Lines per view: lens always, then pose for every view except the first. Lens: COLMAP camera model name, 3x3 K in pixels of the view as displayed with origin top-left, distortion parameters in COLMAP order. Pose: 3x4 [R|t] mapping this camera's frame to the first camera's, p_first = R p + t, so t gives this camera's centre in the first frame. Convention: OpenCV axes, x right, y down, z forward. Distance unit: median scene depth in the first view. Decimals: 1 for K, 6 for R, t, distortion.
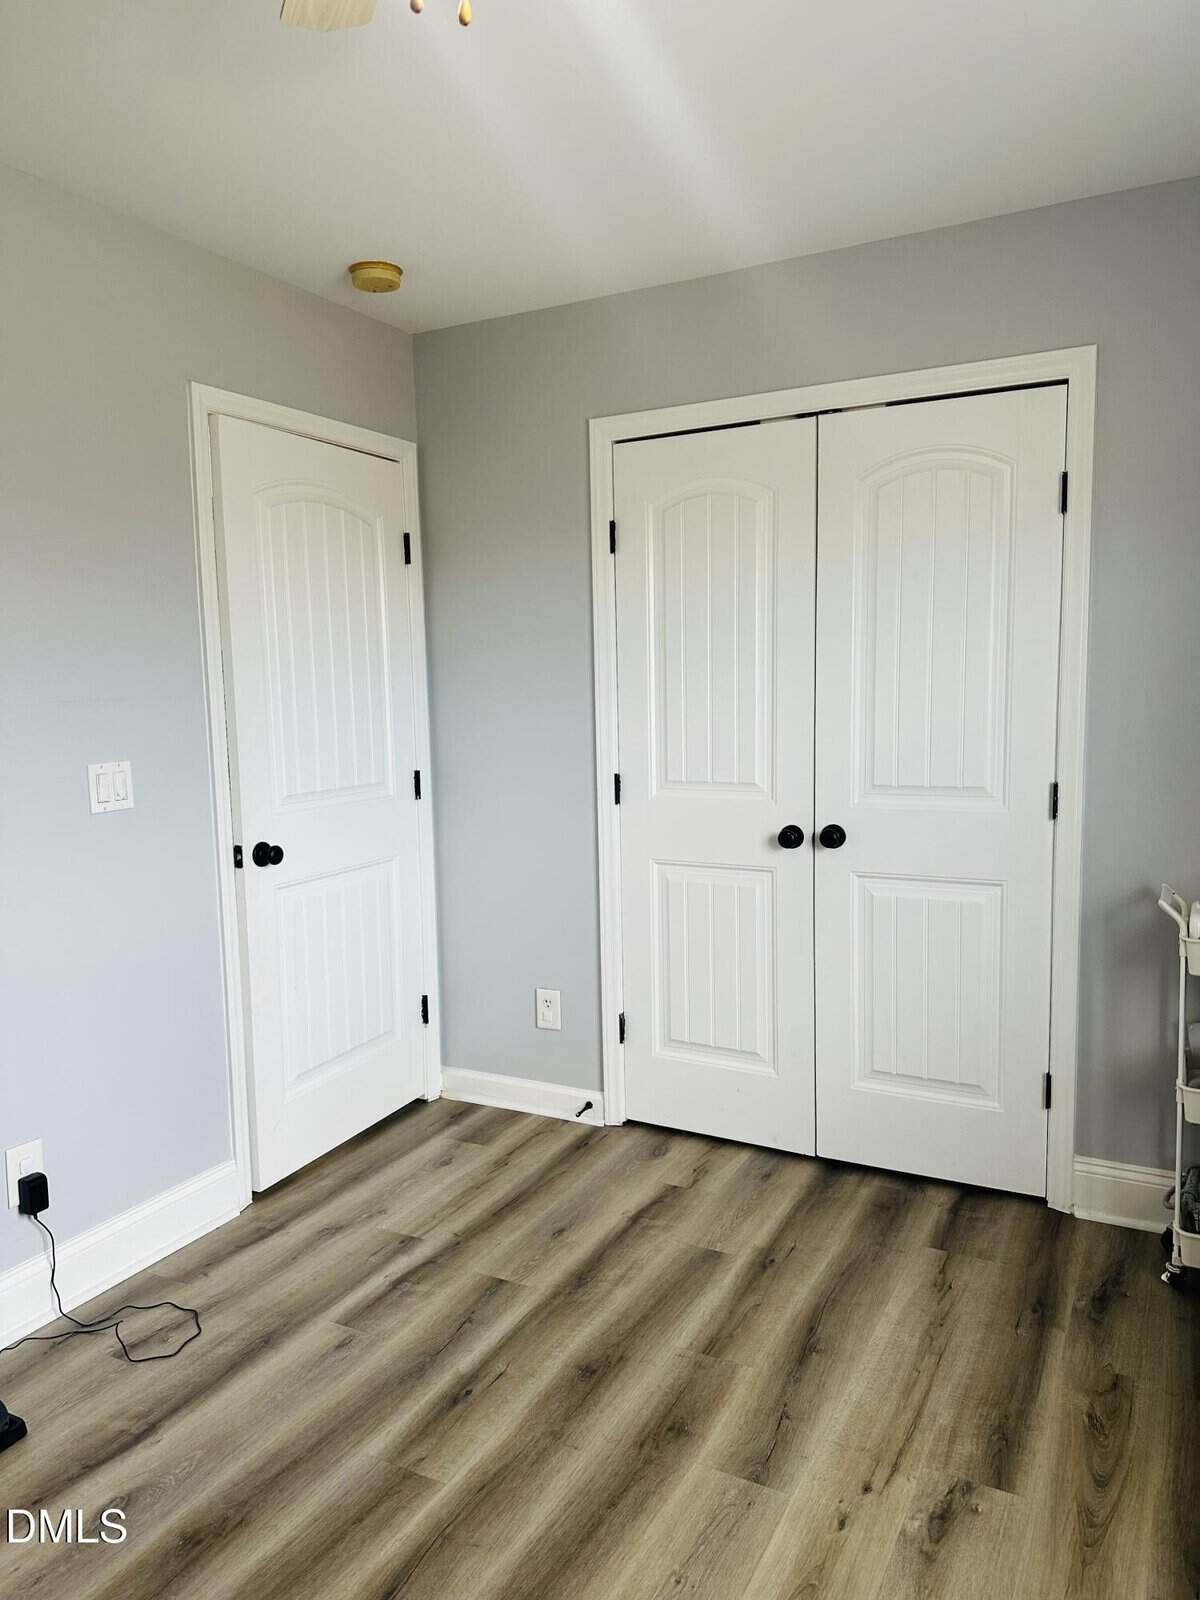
lens RADIAL K [[1126.7, 0, 600.0], [0, 1126.7, 800.0], [0, 0, 1]] dist [0.032419, -0.032273]
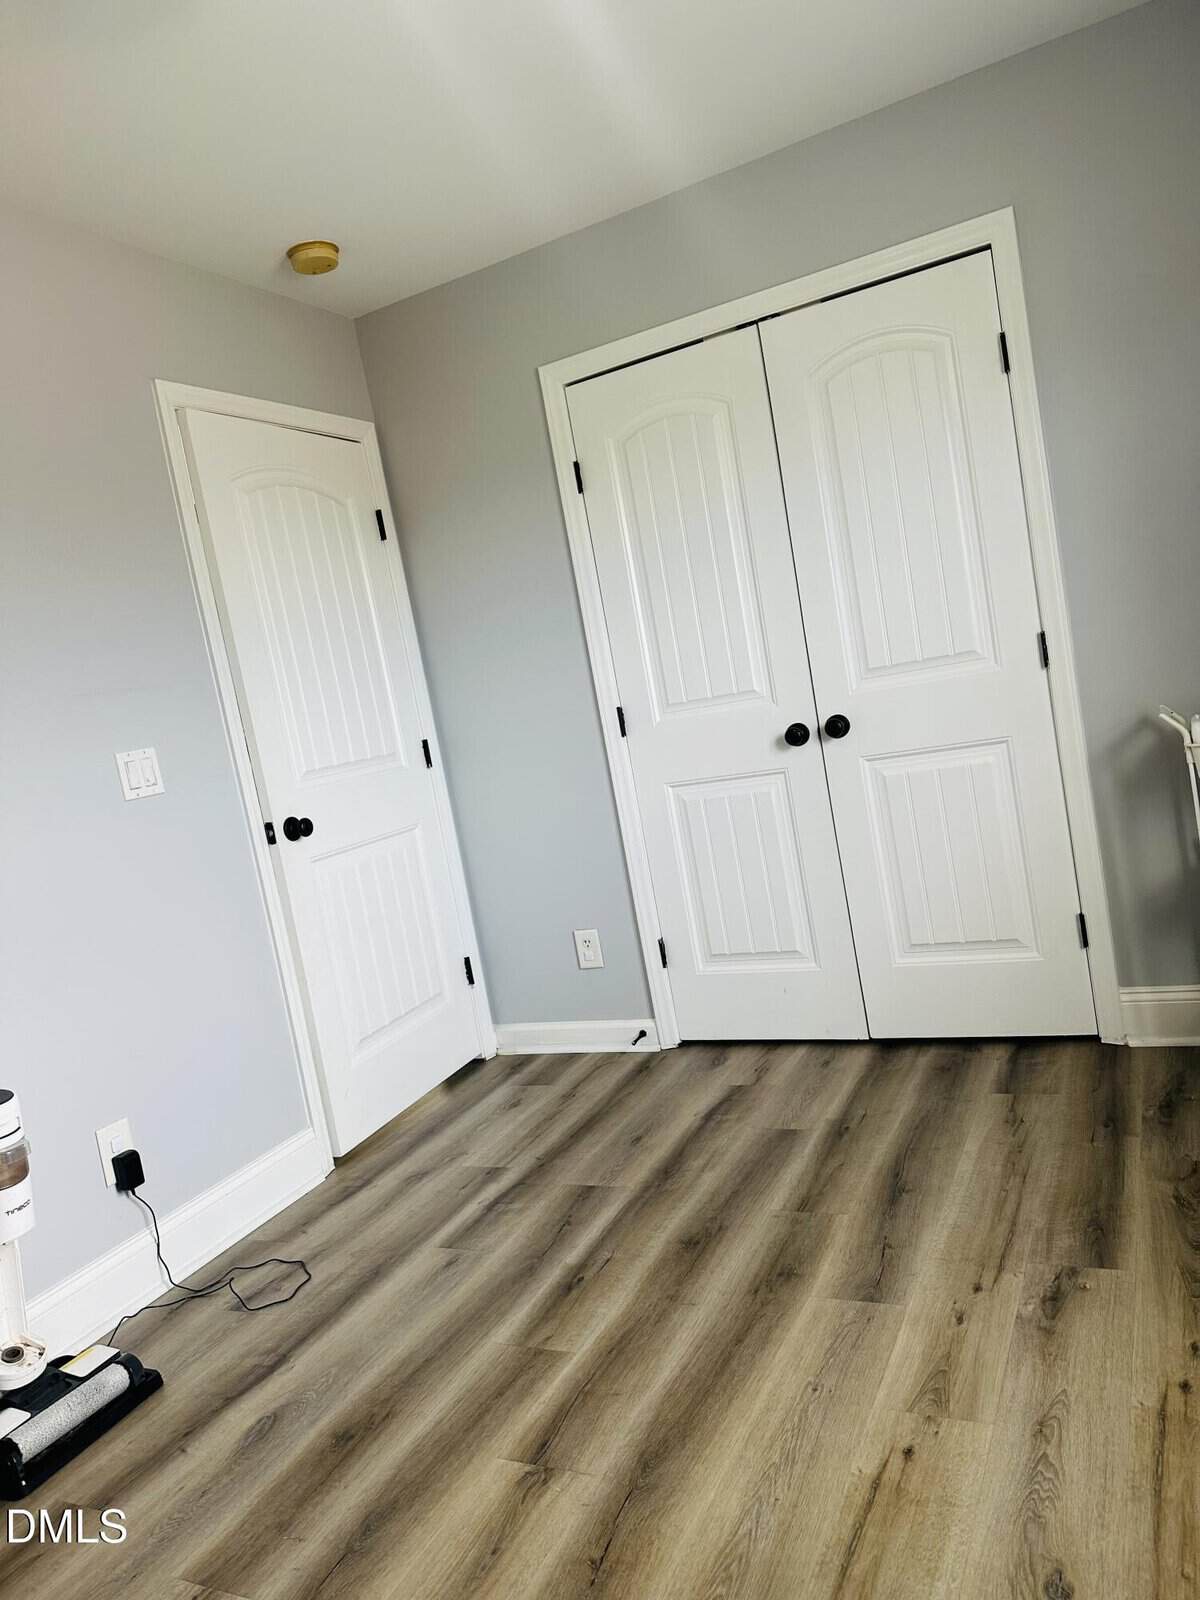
lens RADIAL K [[1126.7, 0, 600.0], [0, 1126.7, 800.0], [0, 0, 1]] dist [0.032419, -0.032273]
pose [[0.987255, -0.158740, 0.011379, -0.035337], [0.158890, 0.987200, -0.013801, 0.093814], [-0.009043, 0.015433, 0.999840, -0.031517]]
